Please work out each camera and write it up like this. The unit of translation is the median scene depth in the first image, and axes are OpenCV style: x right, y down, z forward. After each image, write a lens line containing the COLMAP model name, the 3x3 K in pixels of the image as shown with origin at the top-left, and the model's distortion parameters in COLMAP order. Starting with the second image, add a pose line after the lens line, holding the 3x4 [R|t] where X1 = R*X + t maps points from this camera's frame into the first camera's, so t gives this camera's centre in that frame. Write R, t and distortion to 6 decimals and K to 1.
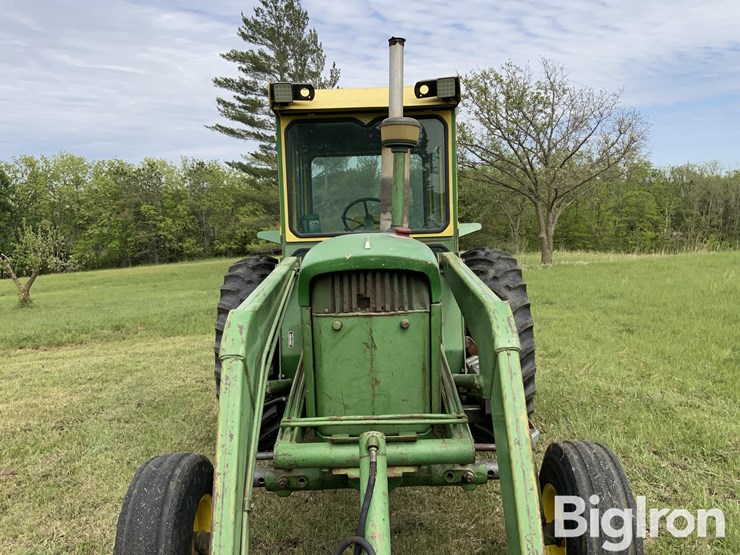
lens RADIAL K [[609.0, 0, 364.2], [0, 609.0, 271.5], [0, 0, 1]] dist [0.097902, -0.197925]
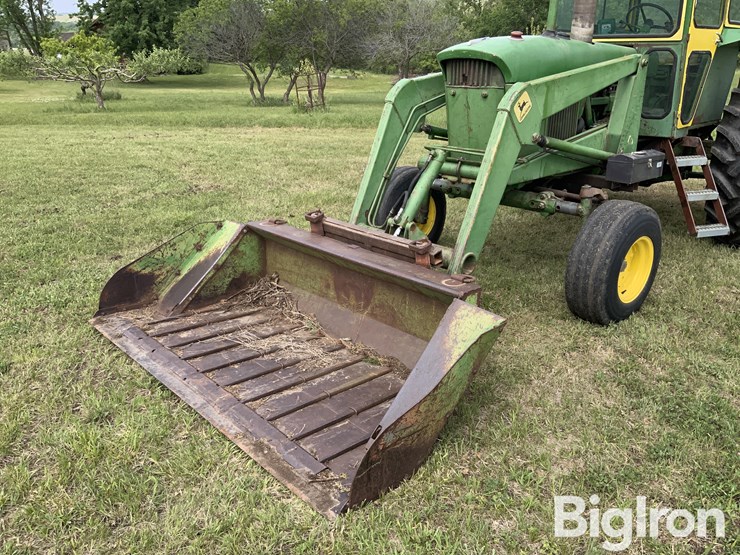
lens RADIAL K [[613.7, 0, 367.0], [0, 613.7, 275.0], [0, 0, 1]] dist [0.099698, -0.202175]
pose [[0.688688, 0.271975, -0.672114, 0.093128], [-0.054171, 0.943691, 0.326364, 0.001359], [0.723031, -0.188353, 0.664642, -0.037226]]
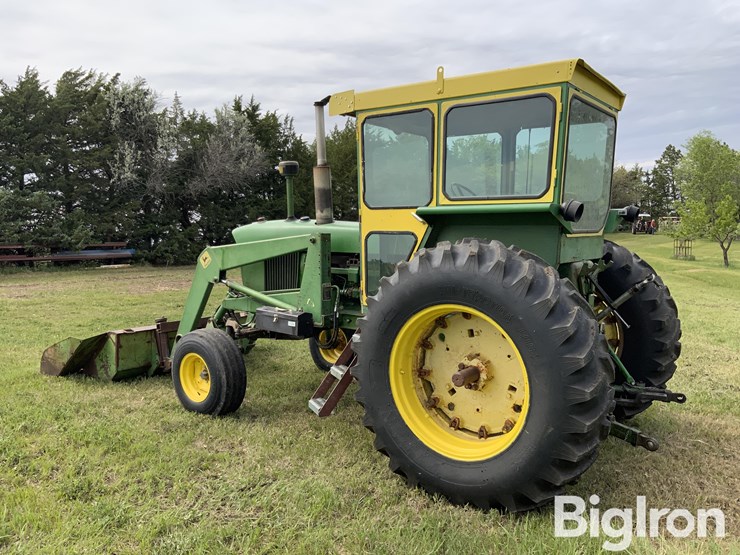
lens RADIAL K [[609.0, 0, 364.2], [0, 609.0, 271.5], [0, 0, 1]] dist [0.097902, -0.197925]
pose [[-0.587207, 0.093606, -0.804006, 0.162112], [-0.024568, 0.990772, 0.133293, -0.017699], [0.809064, 0.098023, -0.579489, 0.251915]]
